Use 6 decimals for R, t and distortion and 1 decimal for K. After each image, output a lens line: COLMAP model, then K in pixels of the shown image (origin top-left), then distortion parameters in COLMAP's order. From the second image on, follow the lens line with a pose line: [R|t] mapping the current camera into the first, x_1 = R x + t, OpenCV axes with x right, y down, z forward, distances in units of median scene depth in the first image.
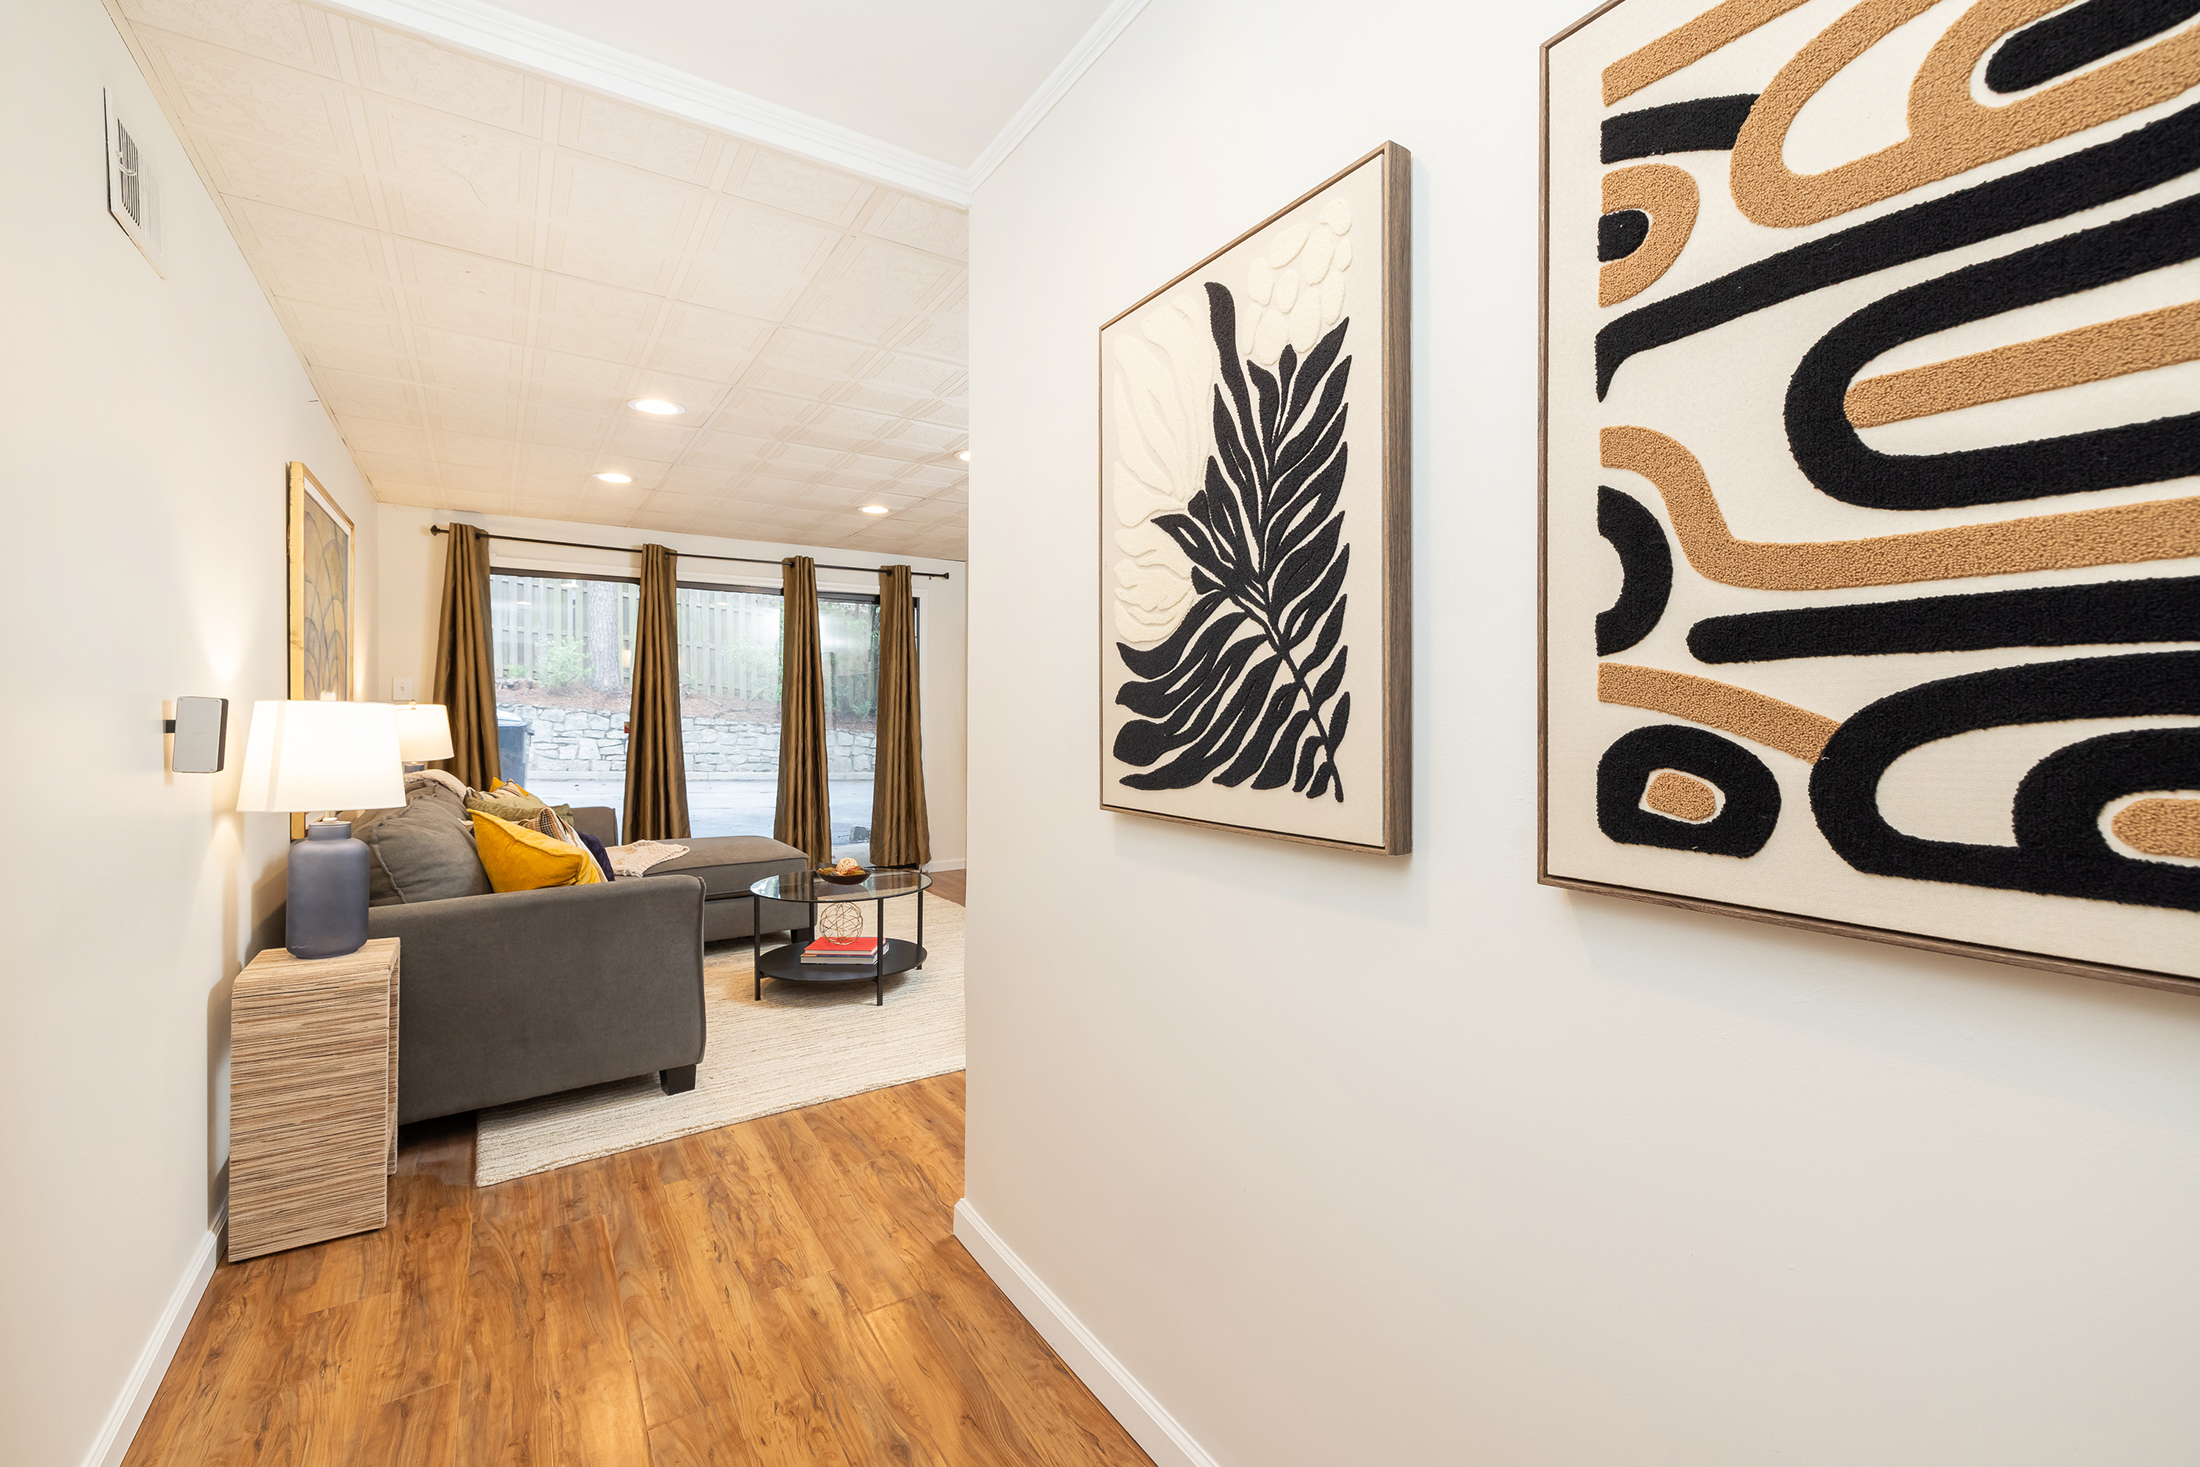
lens RADIAL K [[926.7, 0, 1099.5], [0, 926.7, 726.7], [0, 0, 1]] dist [-0.000127, -0.000087]
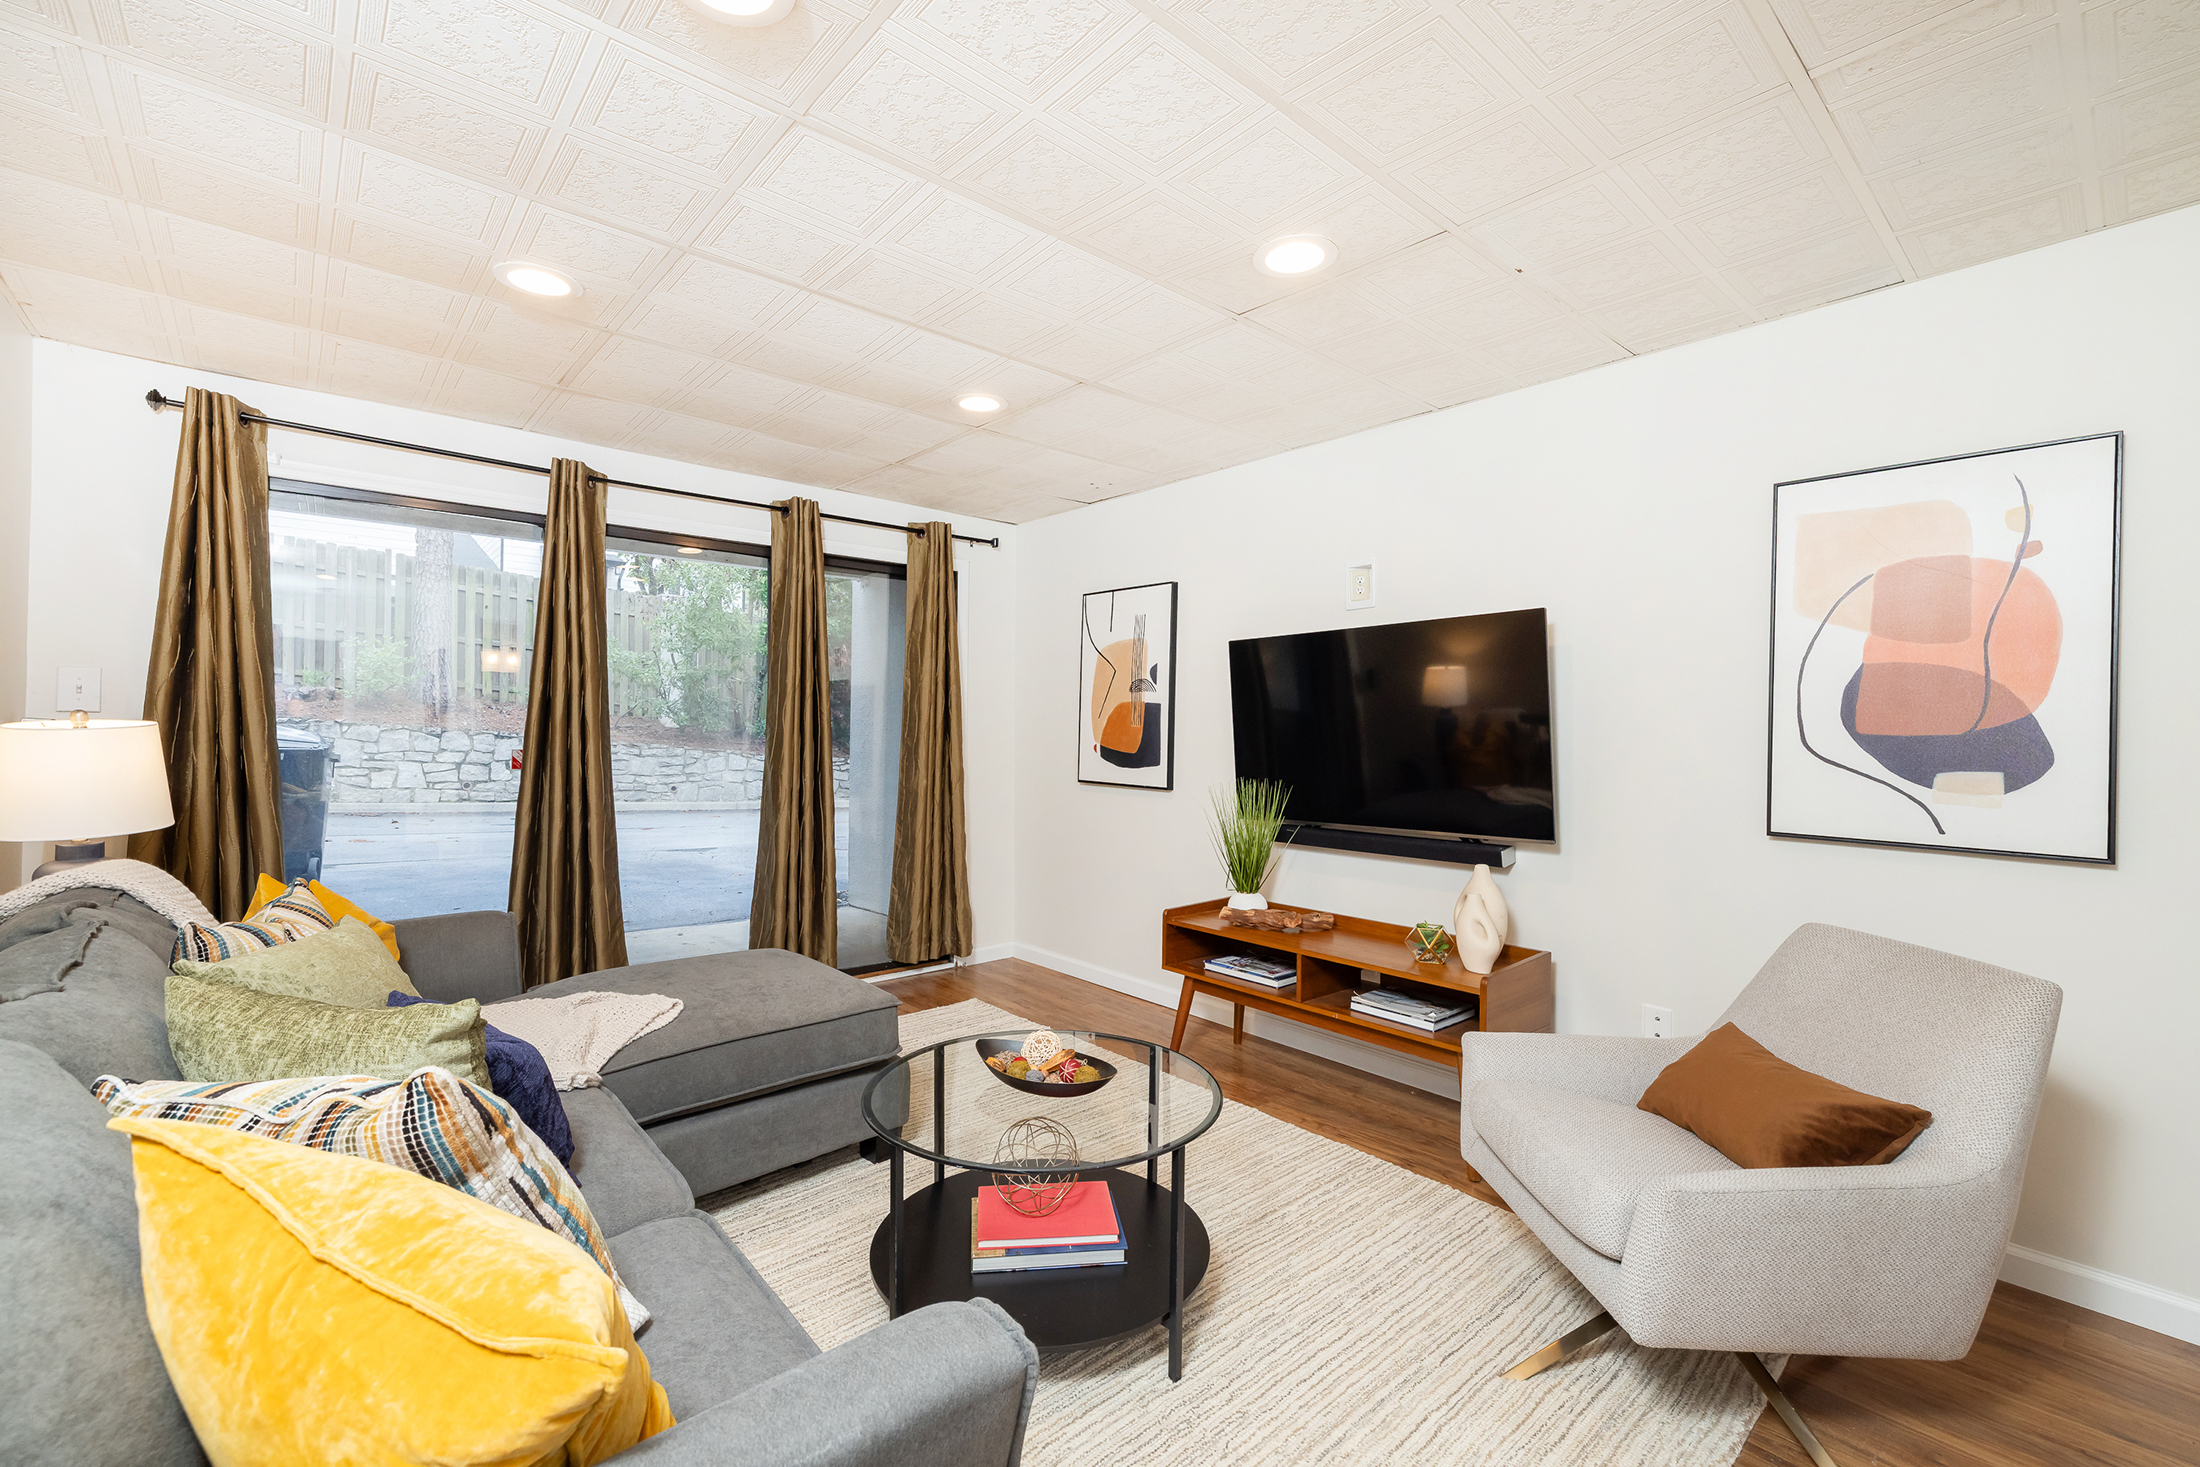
lens RADIAL K [[926.7, 0, 1101.1], [0, 926.7, 729.1], [0, 0, 1]] dist [-0.000127, -0.000087]
pose [[0.989562, 0.007720, 0.143898, -0.192766], [-0.004954, 0.999796, -0.019568, -0.008596], [-0.144020, 0.018651, 0.989399, 0.303857]]
